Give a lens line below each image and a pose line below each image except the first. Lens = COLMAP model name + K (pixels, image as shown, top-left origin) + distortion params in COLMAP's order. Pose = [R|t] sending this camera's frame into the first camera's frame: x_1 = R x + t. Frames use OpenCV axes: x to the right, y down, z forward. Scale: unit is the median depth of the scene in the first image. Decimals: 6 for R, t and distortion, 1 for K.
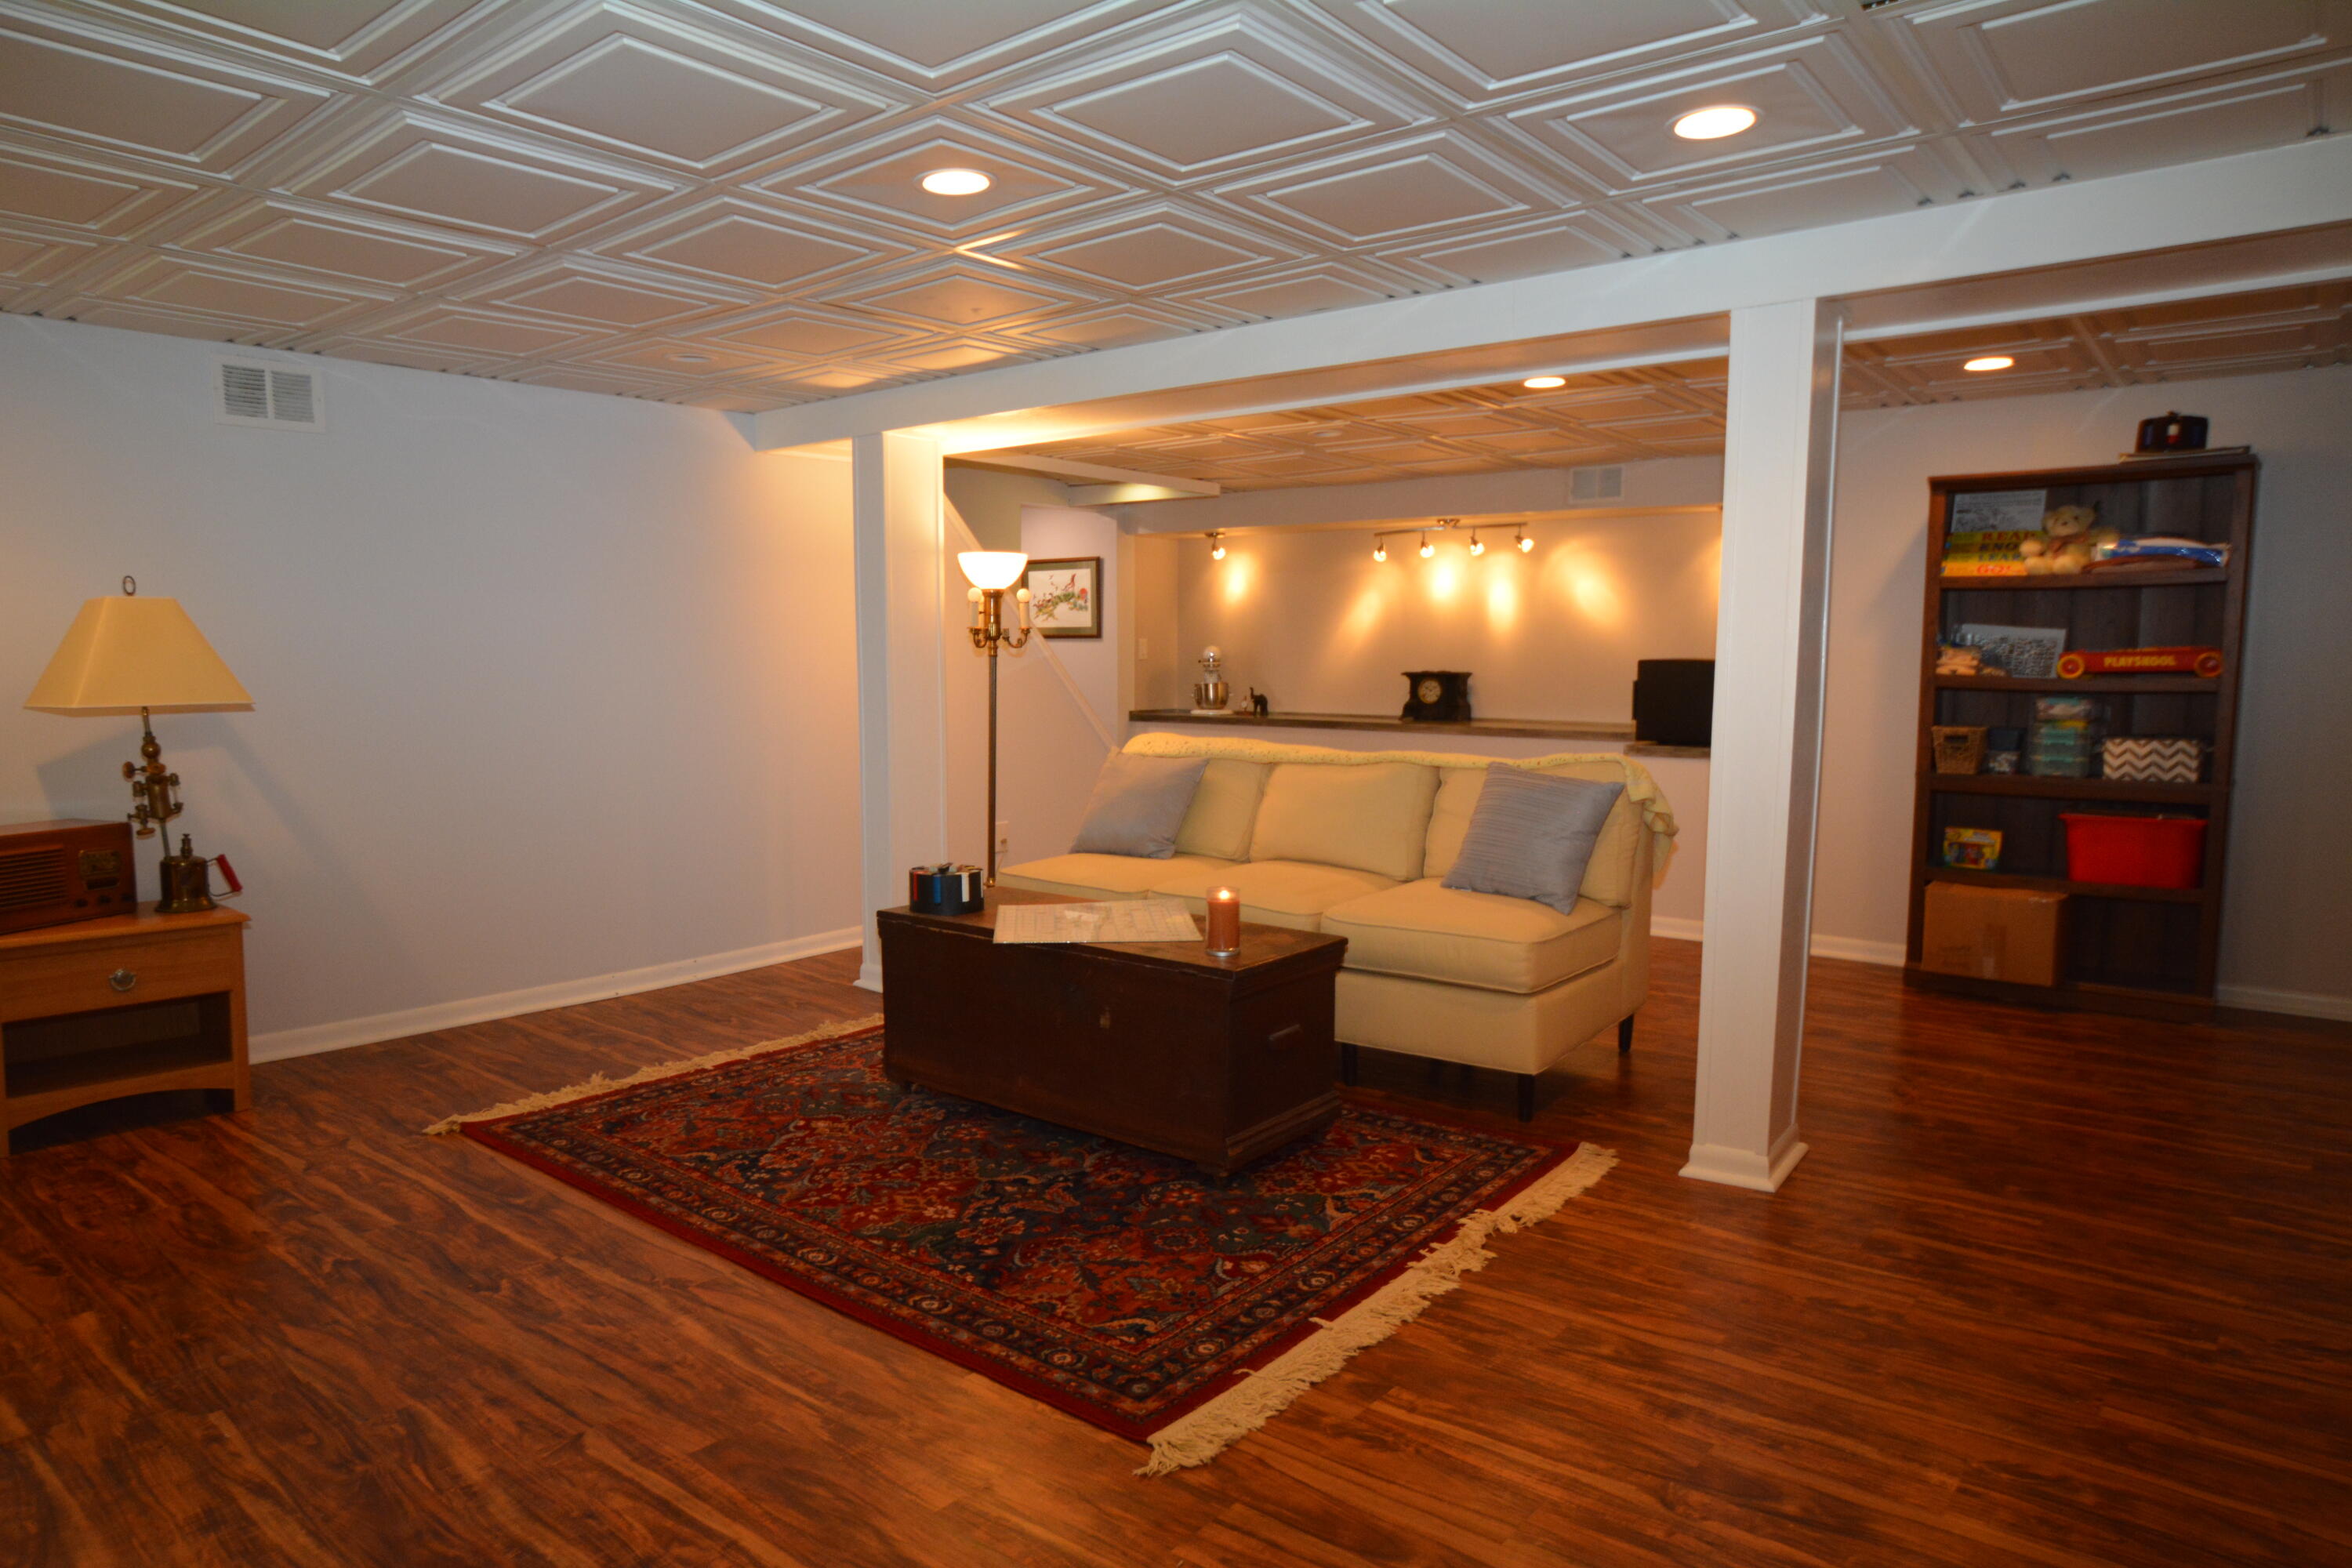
lens RADIAL K [[1440.6, 0, 1168.7], [0, 1440.6, 775.7], [0, 0, 1]] dist [-0.030208, 0.004032]
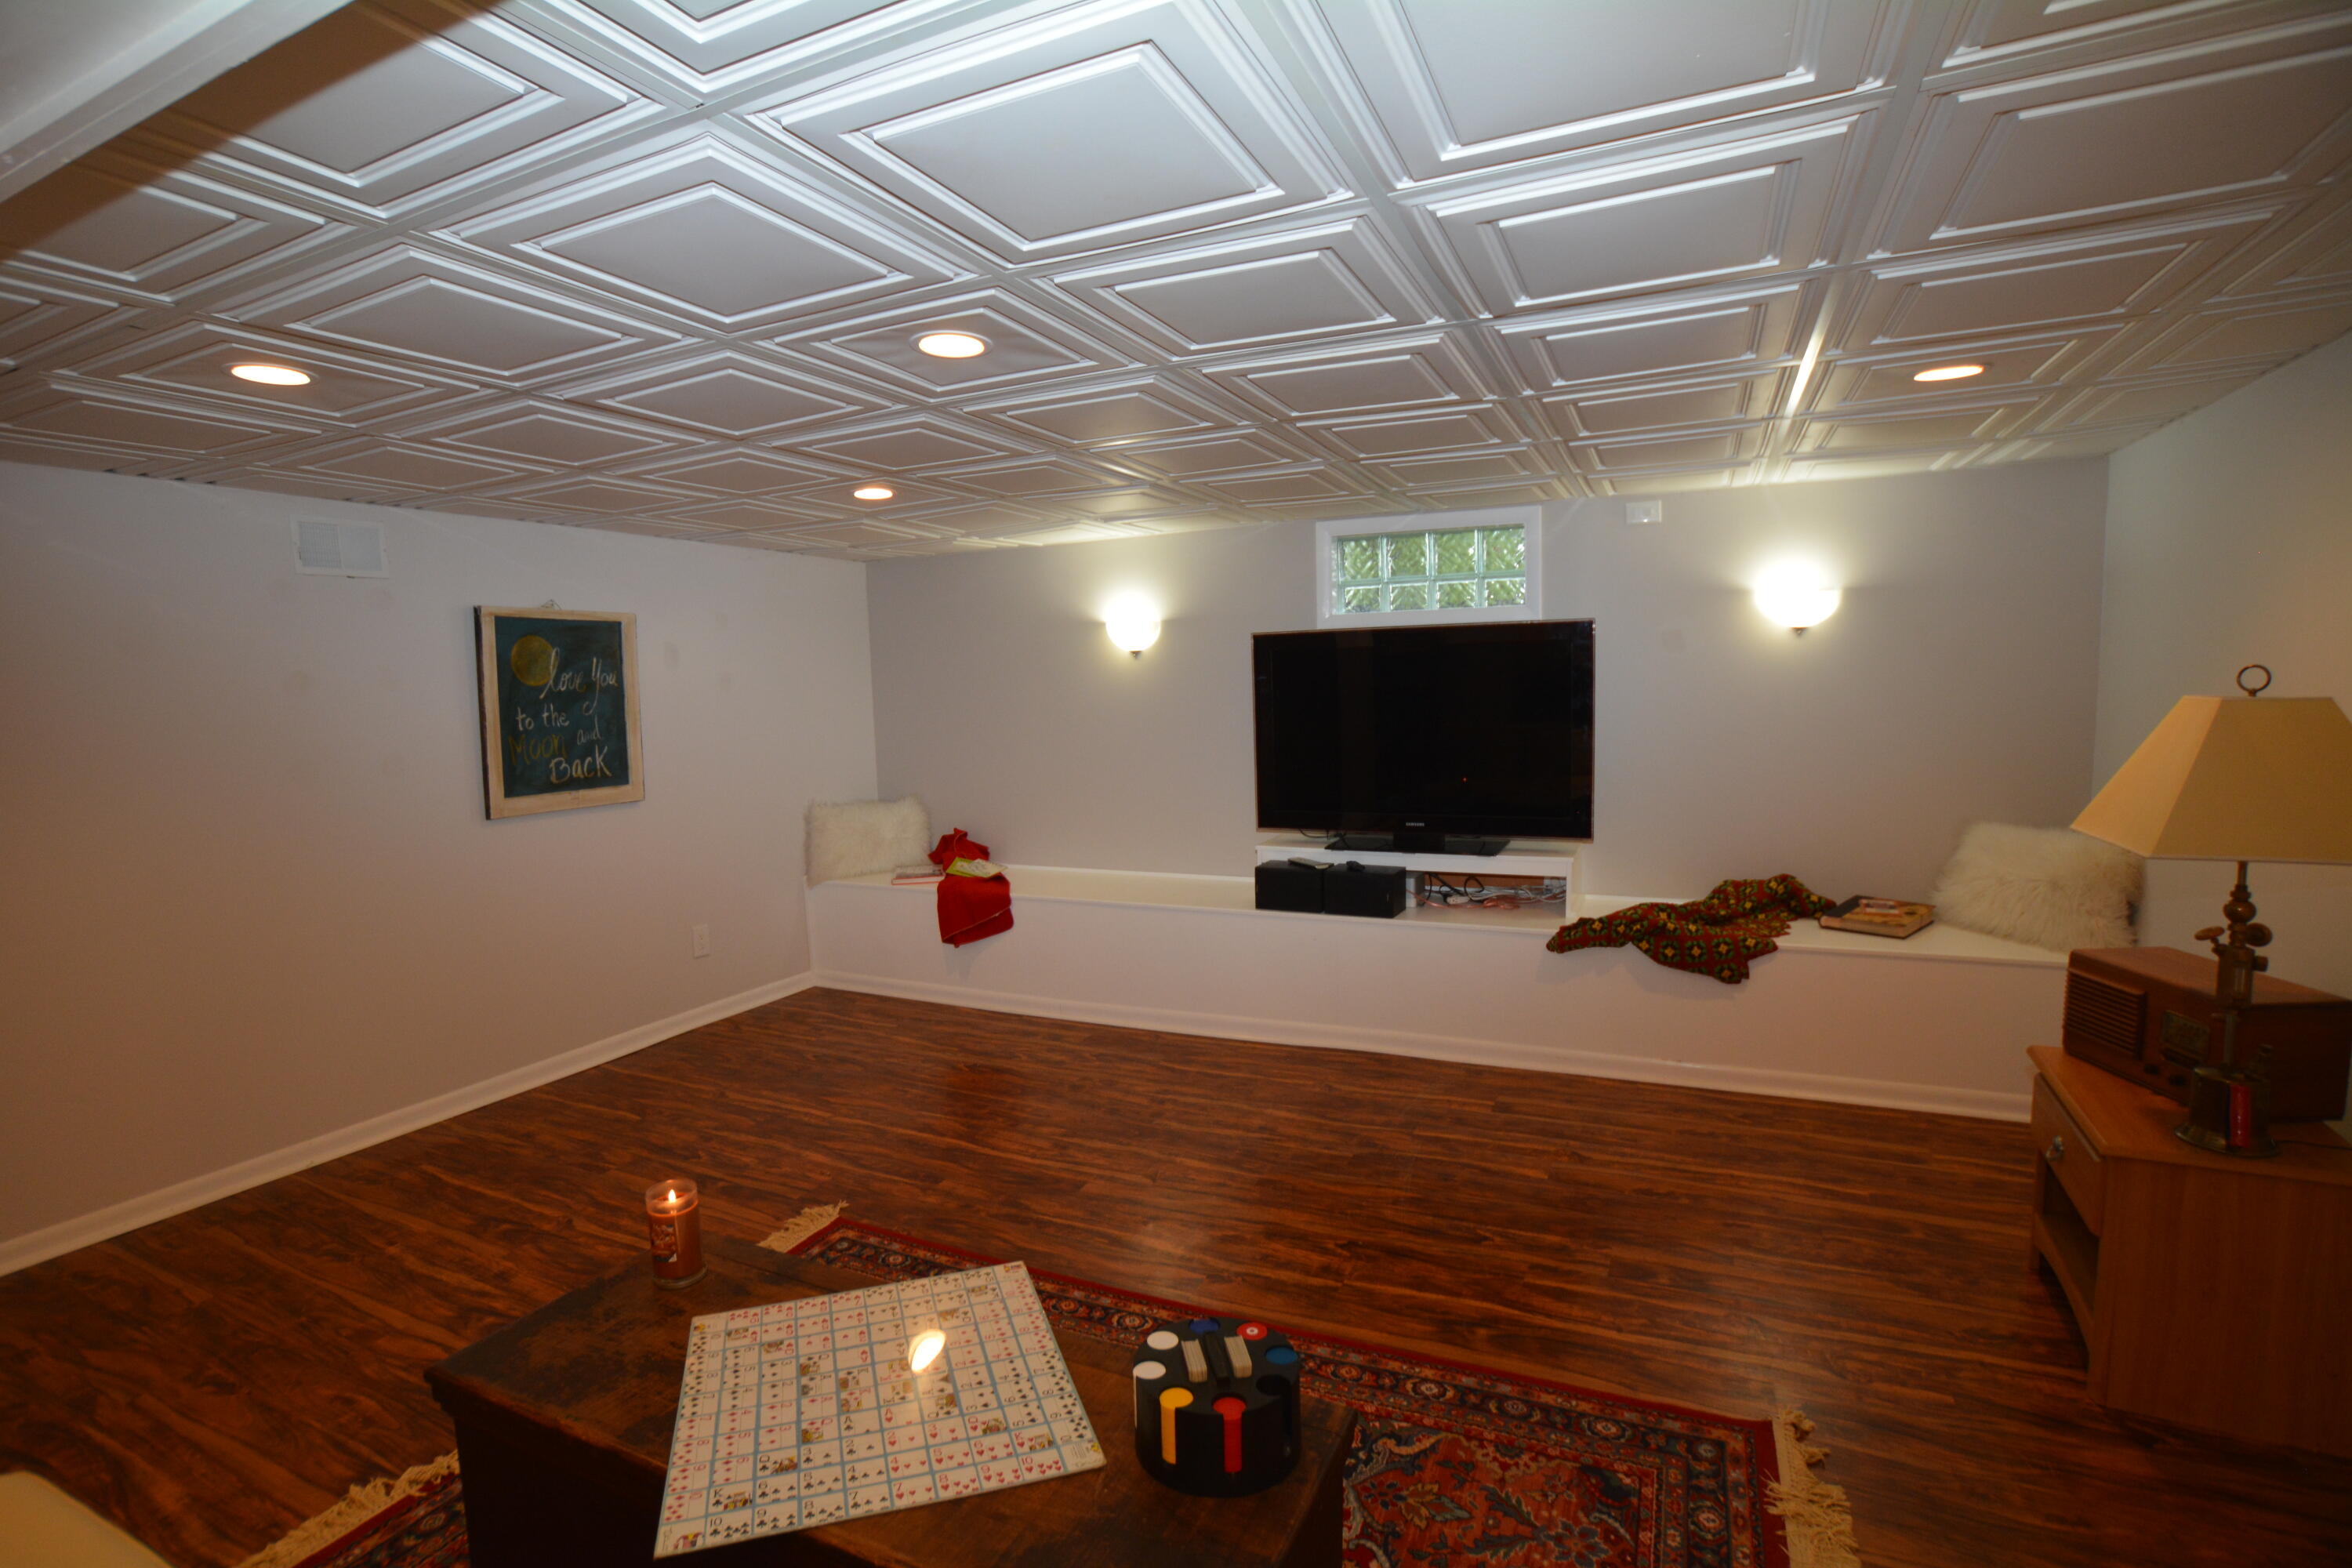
lens RADIAL K [[1120.1, 0, 1156.8], [0, 1120.1, 779.1], [0, 0, 1]] dist [-0.056186, 0.016292]
pose [[-0.974409, 0.051333, -0.218844, -0.097380], [0.013158, 0.984932, 0.172441, -0.237177], [0.224398, 0.165149, -0.960402, 1.794732]]
